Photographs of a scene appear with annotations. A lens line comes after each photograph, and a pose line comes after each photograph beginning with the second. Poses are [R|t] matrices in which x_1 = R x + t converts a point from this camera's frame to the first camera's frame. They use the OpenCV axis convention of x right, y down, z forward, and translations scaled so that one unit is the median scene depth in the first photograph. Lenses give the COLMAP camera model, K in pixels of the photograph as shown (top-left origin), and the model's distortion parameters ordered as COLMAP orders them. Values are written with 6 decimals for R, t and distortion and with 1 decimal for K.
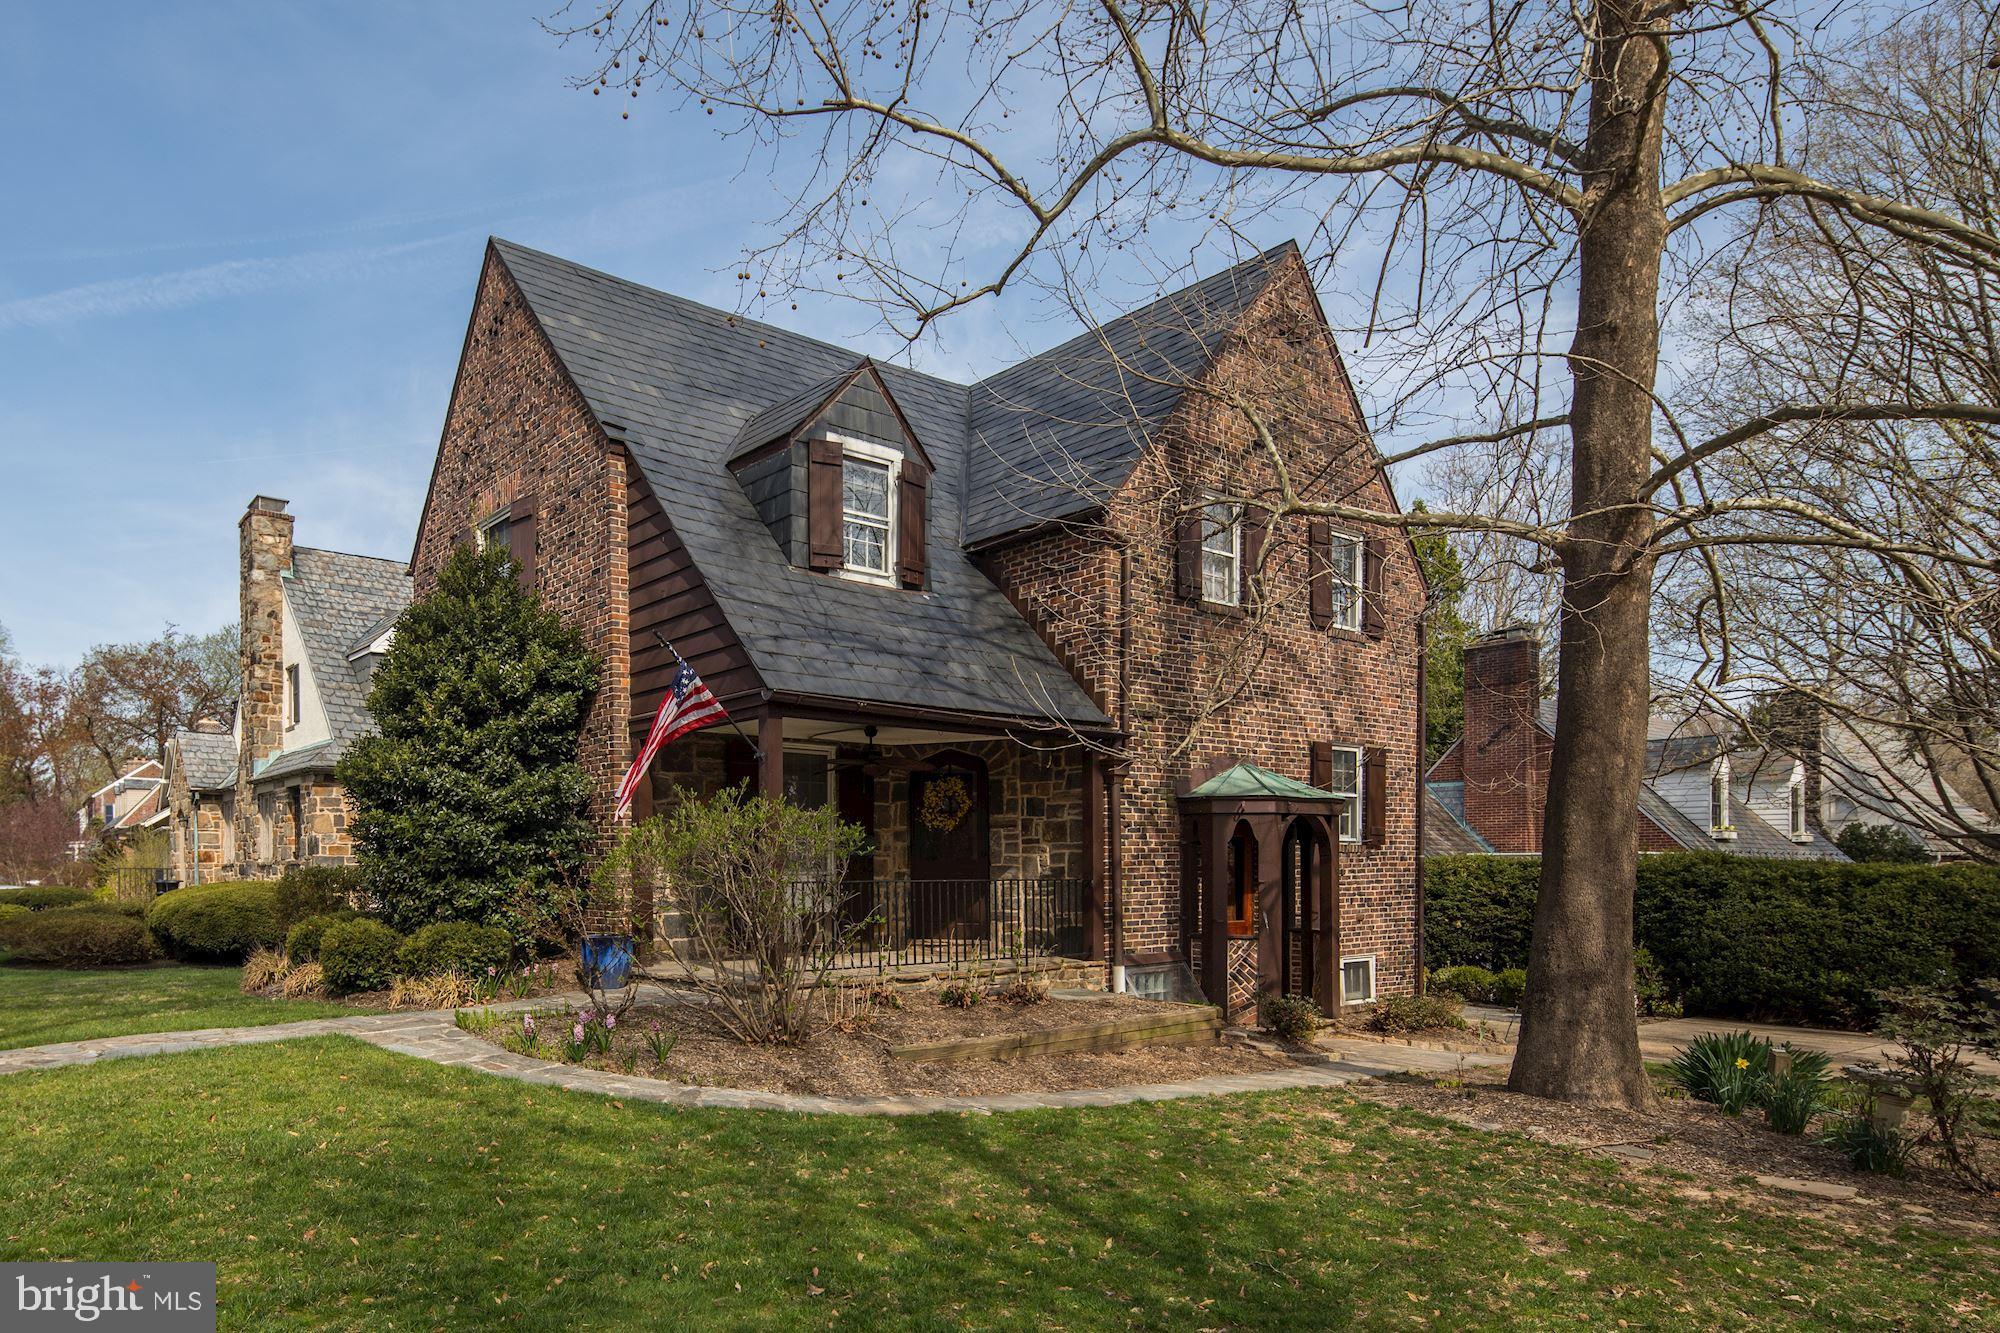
lens RADIAL K [[1229.6, 0, 809.9], [0, 1229.6, 879.5], [0, 0, 1]] dist [0.003331, 0.003208]
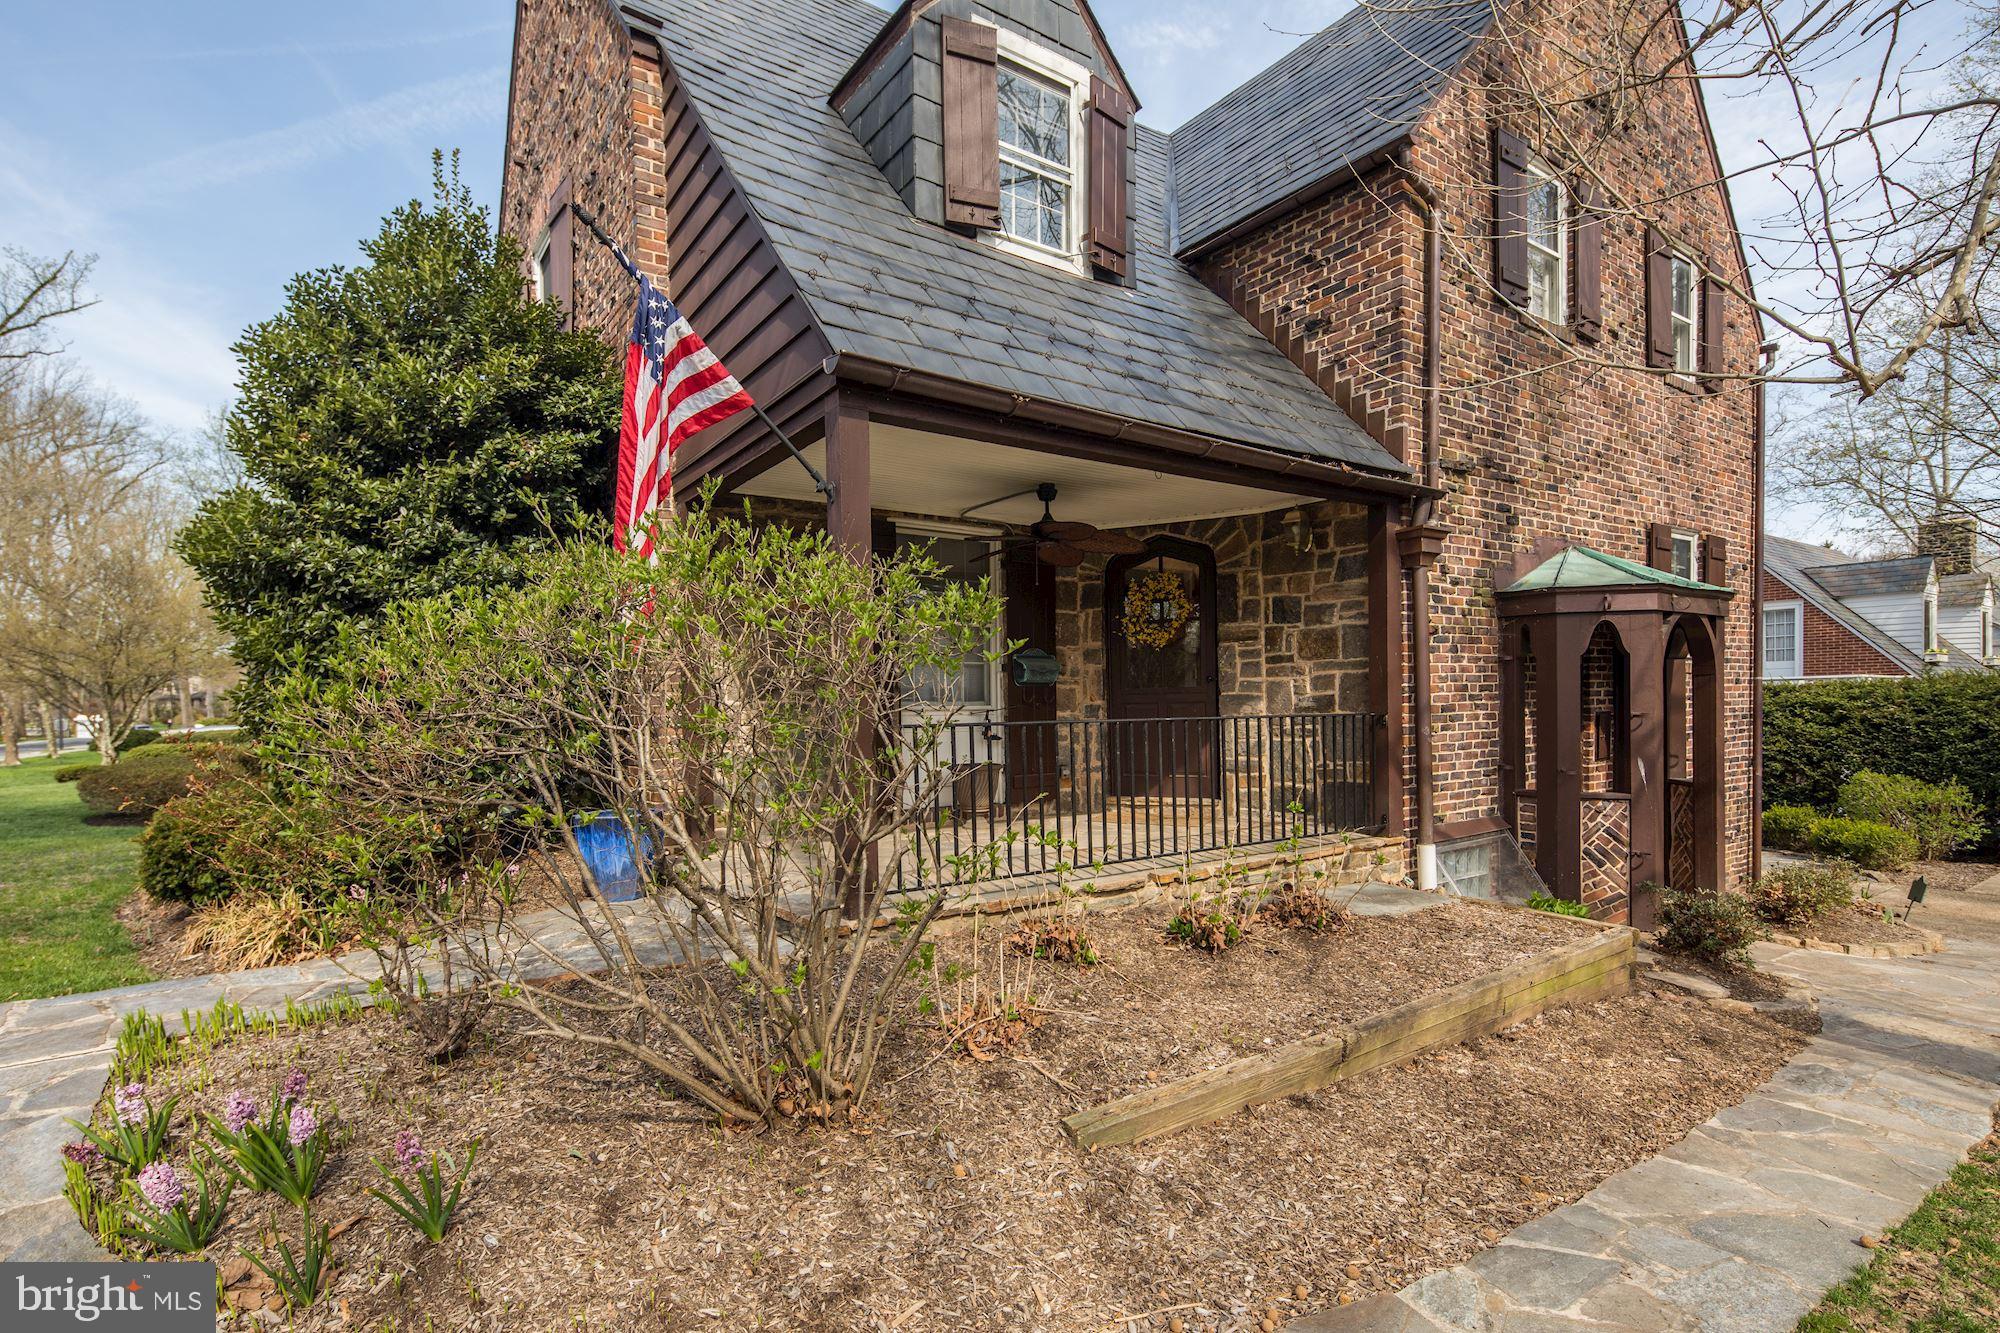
lens RADIAL K [[966.2, 0, 992.8], [0, 966.2, 727.9], [0, 0, 1]] dist [0.005391, -0.005067]
pose [[0.999508, -0.010151, -0.029676, 0.033221], [0.010638, 0.999811, 0.016296, -0.002849], [0.029505, -0.016604, 0.999427, 0.459052]]
